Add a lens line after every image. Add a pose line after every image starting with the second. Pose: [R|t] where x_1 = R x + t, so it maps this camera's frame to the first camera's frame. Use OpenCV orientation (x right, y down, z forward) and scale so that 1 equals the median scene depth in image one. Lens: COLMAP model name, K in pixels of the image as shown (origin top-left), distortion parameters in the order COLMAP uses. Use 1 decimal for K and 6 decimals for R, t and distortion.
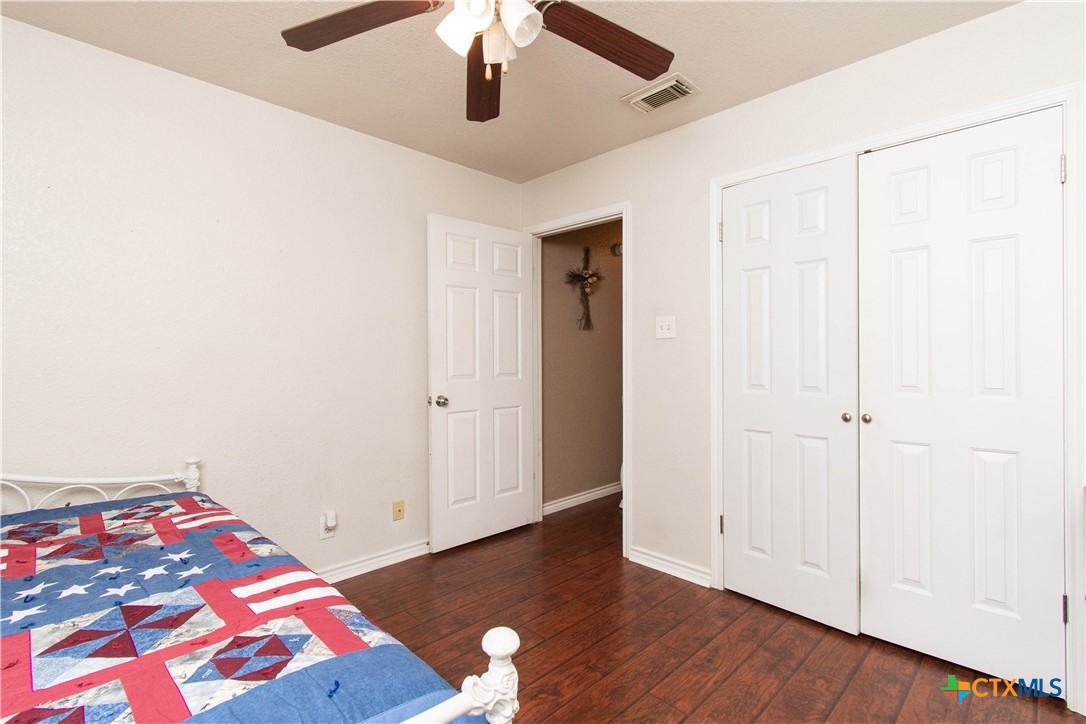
lens RADIAL K [[510.1, 0, 542.5], [0, 510.1, 360.1], [0, 0, 1]] dist [0.003060, -0.000281]
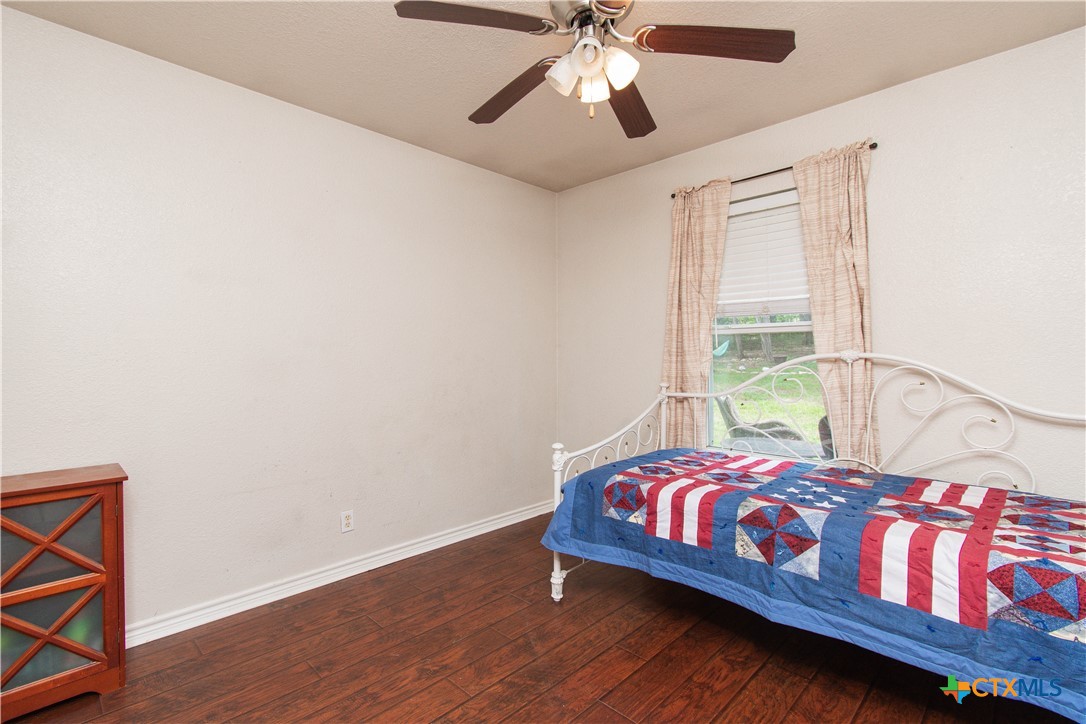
lens RADIAL K [[510.1, 0, 544.2], [0, 510.1, 359.5], [0, 0, 1]] dist [0.003060, -0.000281]
pose [[-0.999958, 0.004813, -0.007857, 0.018347], [0.004715, 0.999911, 0.012508, -0.012821], [0.007917, 0.012470, -0.999891, 2.789955]]
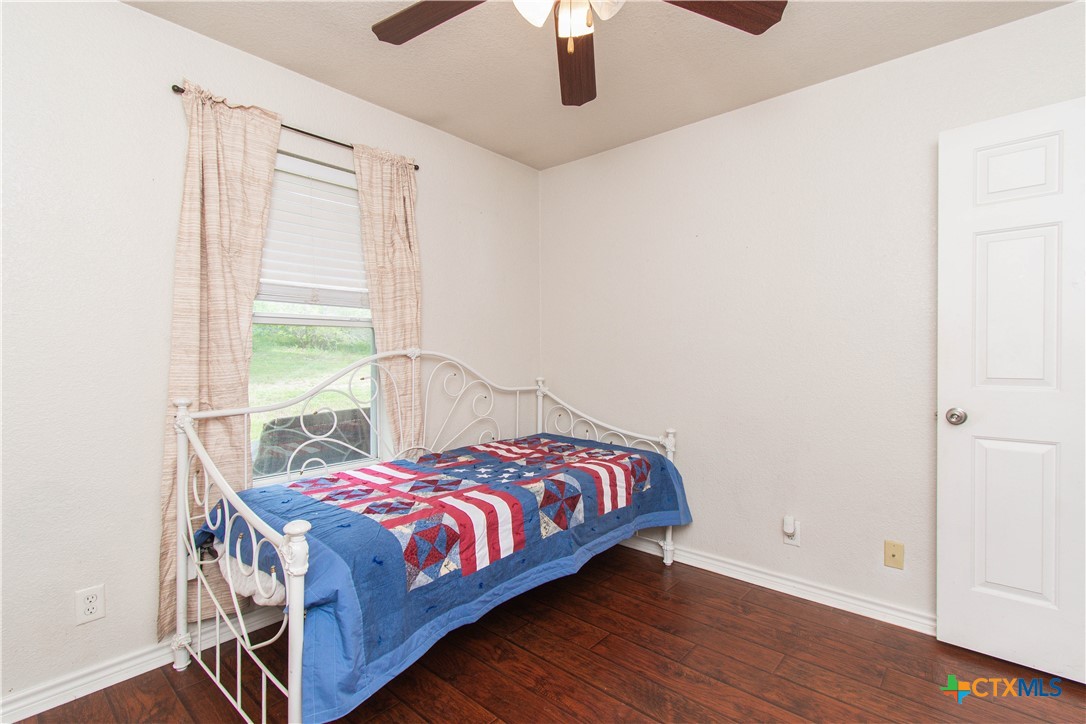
lens RADIAL K [[510.1, 0, 549.4], [0, 510.1, 361.6], [0, 0, 1]] dist [0.003060, -0.000281]
pose [[0.079588, 0.021011, -0.996606, 1.073308], [-0.003531, 0.999778, 0.020796, -0.005697], [0.996822, 0.001864, 0.079644, 1.129789]]
